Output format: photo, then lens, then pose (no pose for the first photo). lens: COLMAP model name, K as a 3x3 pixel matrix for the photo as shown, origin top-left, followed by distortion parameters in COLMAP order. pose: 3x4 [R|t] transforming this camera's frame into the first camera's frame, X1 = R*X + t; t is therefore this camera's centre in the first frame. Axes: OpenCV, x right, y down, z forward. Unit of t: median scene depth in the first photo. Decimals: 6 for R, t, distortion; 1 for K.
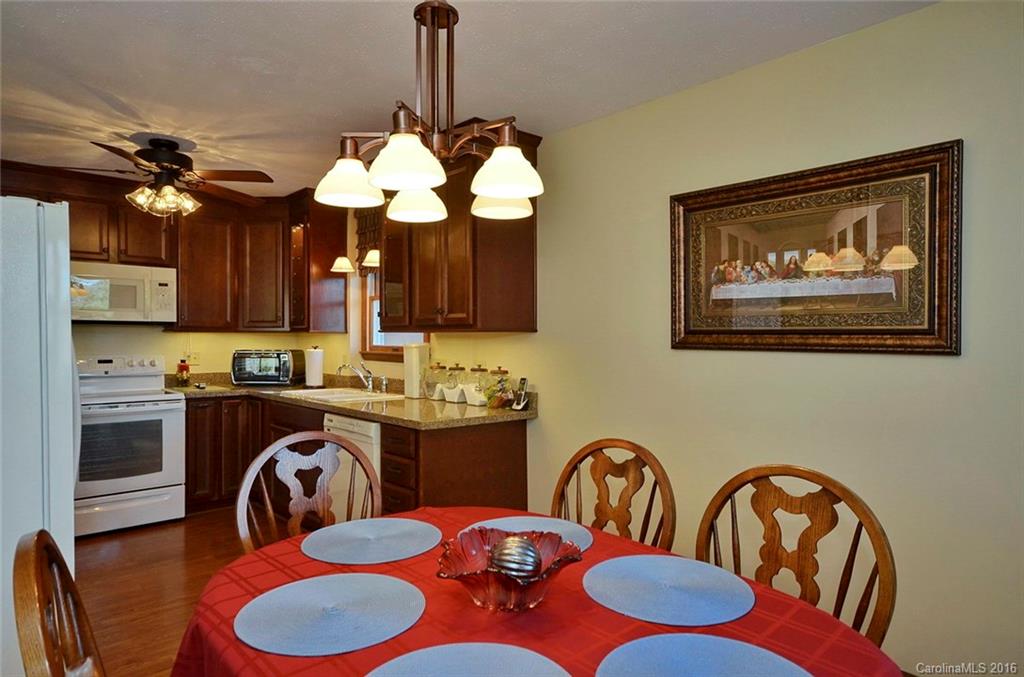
lens RADIAL K [[560.2, 0, 509.4], [0, 560.2, 341.9], [0, 0, 1]] dist [0.000164, 0.000588]
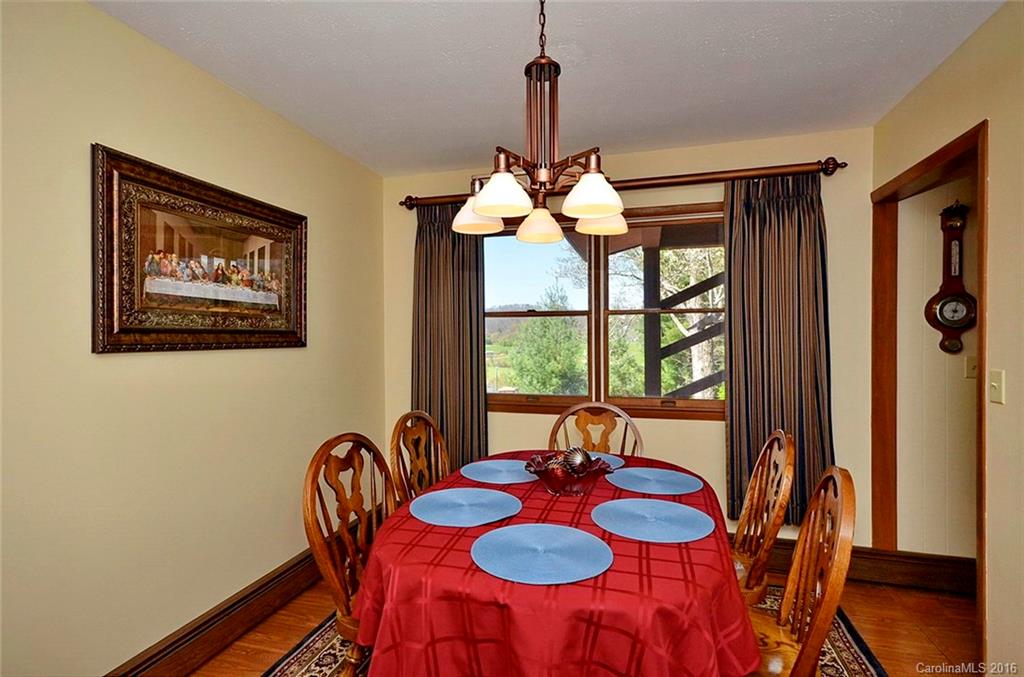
lens RADIAL K [[515.7, 0, 516.2], [0, 515.7, 334.3], [0, 0, 1]] dist [0.000041, 0.000927]
pose [[-0.498201, 0.002592, 0.867058, -0.882548], [0.006932, 0.999975, 0.000994, -0.012618], [-0.867034, 0.006506, -0.498207, 1.327057]]
